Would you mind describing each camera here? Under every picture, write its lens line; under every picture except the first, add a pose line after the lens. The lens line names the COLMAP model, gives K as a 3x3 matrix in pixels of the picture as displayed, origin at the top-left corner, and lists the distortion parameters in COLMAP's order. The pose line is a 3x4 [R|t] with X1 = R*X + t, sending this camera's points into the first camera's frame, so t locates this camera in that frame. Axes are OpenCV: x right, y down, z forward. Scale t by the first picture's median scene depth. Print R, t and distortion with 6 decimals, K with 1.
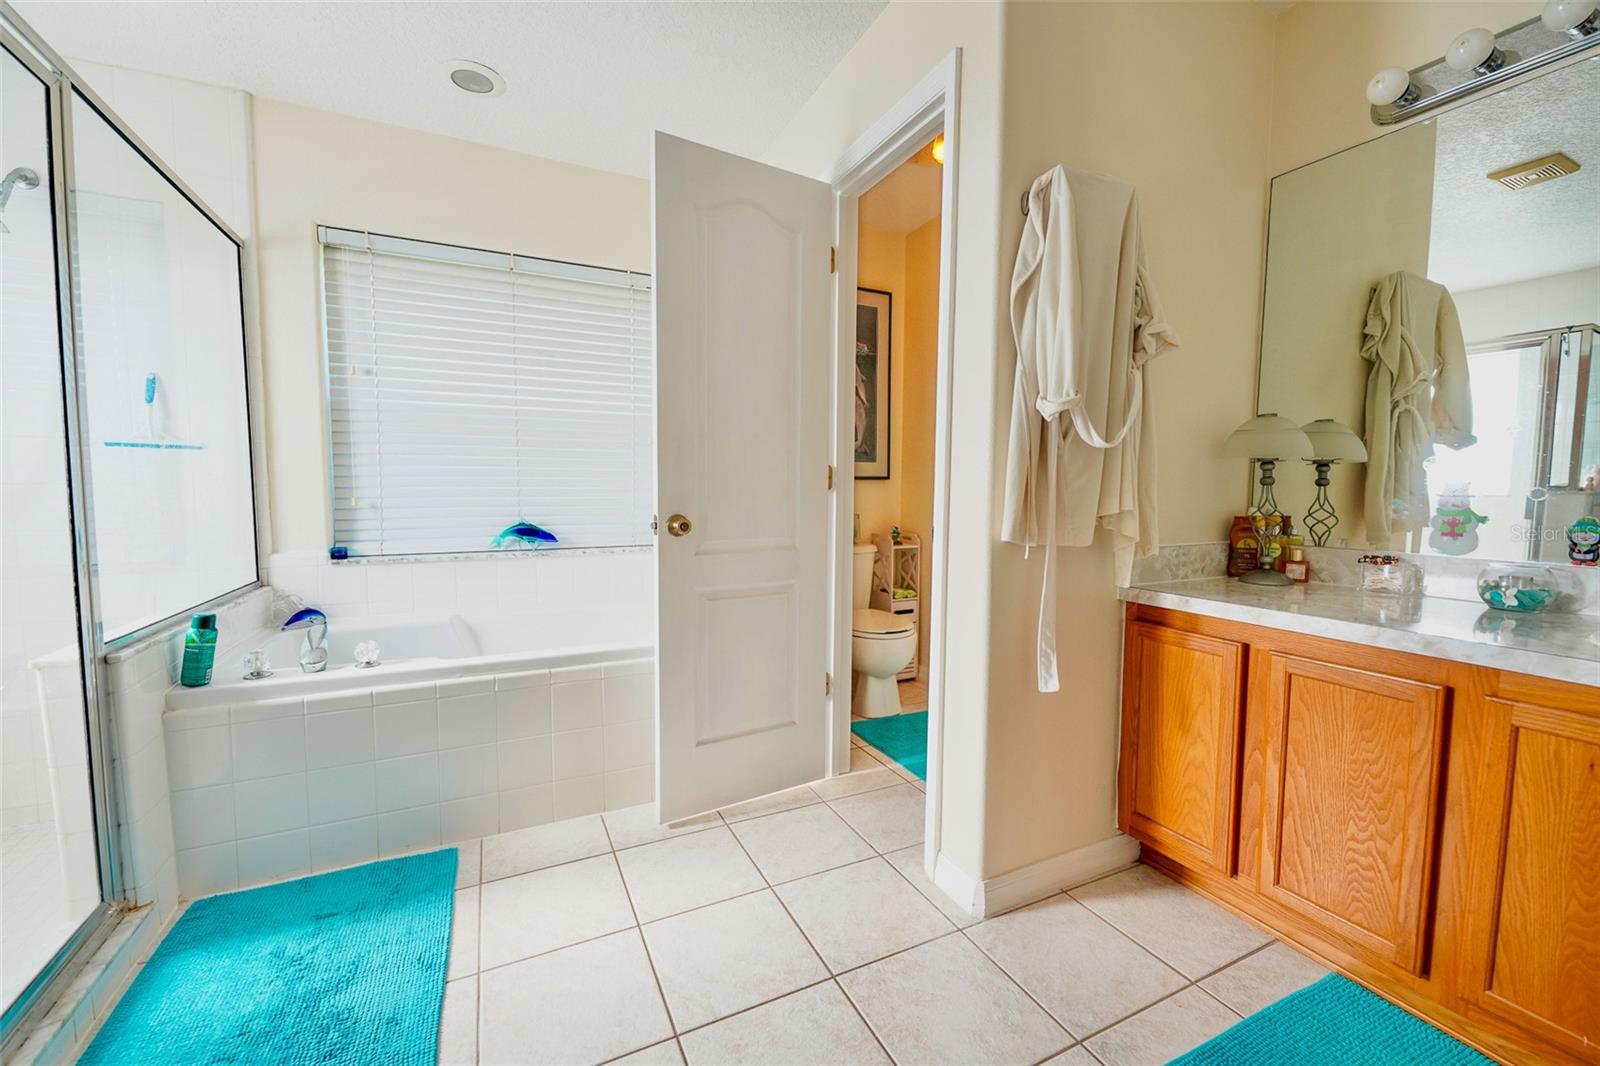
lens RADIAL K [[643.4, 0, 805.7], [0, 643.4, 535.8], [0, 0, 1]] dist [0.009793, -0.007862]
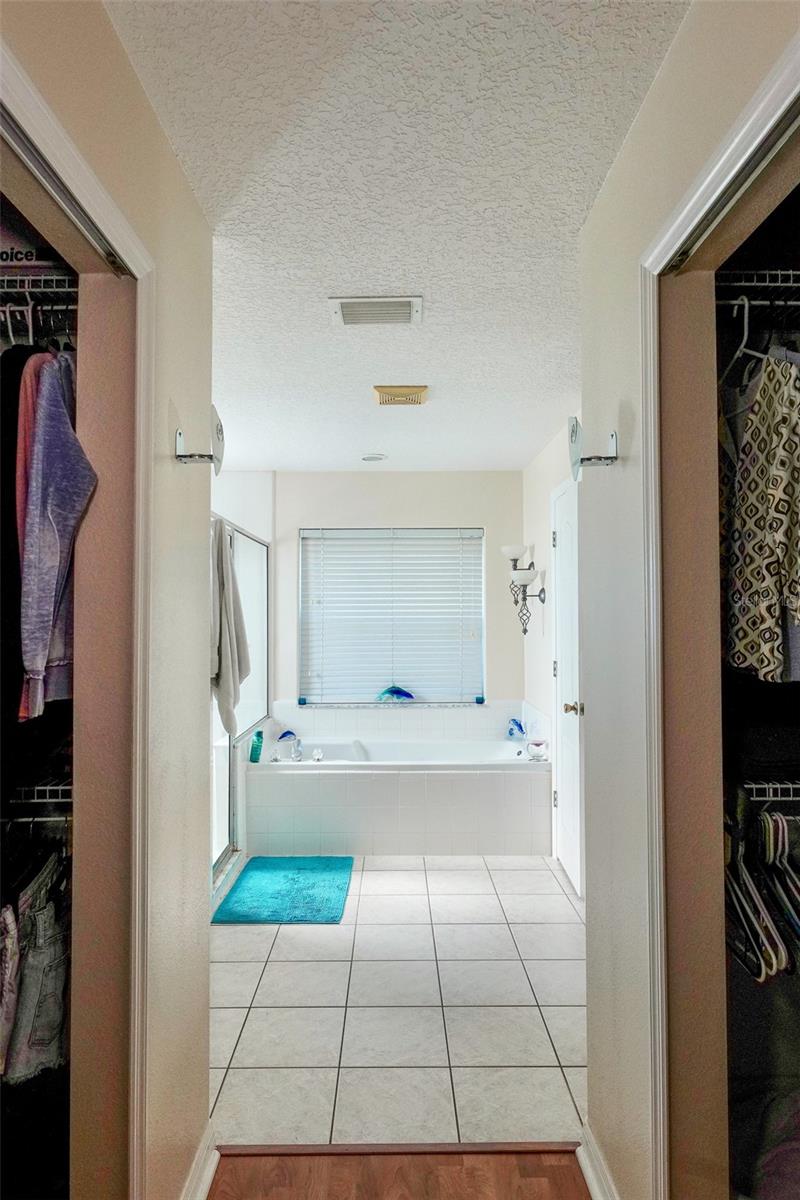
lens RADIAL K [[763.2, 0, 395.0], [0, 763.2, 596.7], [0, 0, 1]] dist [-0.006769, -0.000229]
pose [[0.896008, -0.018333, -0.443660, 0.651087], [-0.023621, 0.995765, -0.088852, -0.112655], [0.443409, 0.090091, 0.891780, -1.144521]]
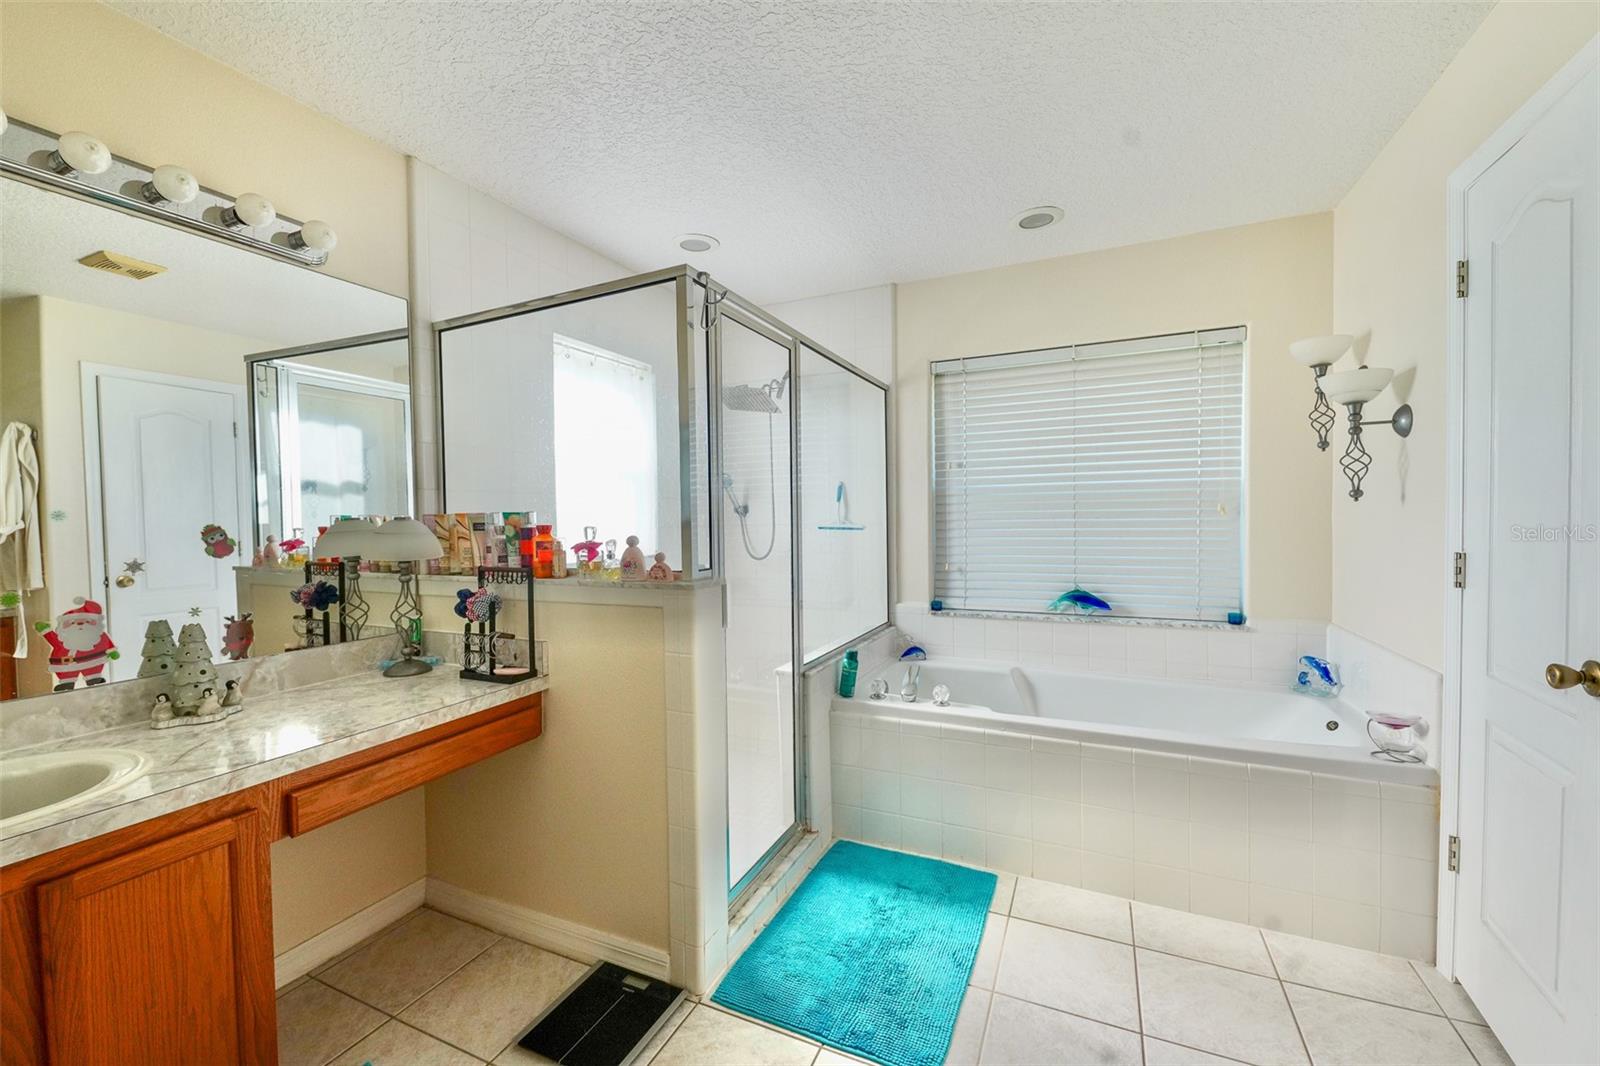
lens RADIAL K [[643.4, 0, 794.6], [0, 643.4, 533.4], [0, 0, 1]] dist [0.009793, -0.007862]
pose [[0.625984, 0.005912, -0.779814, 0.152617], [-0.040019, 0.998897, -0.024552, -0.102771], [0.778808, 0.046577, 0.625530, -0.062747]]
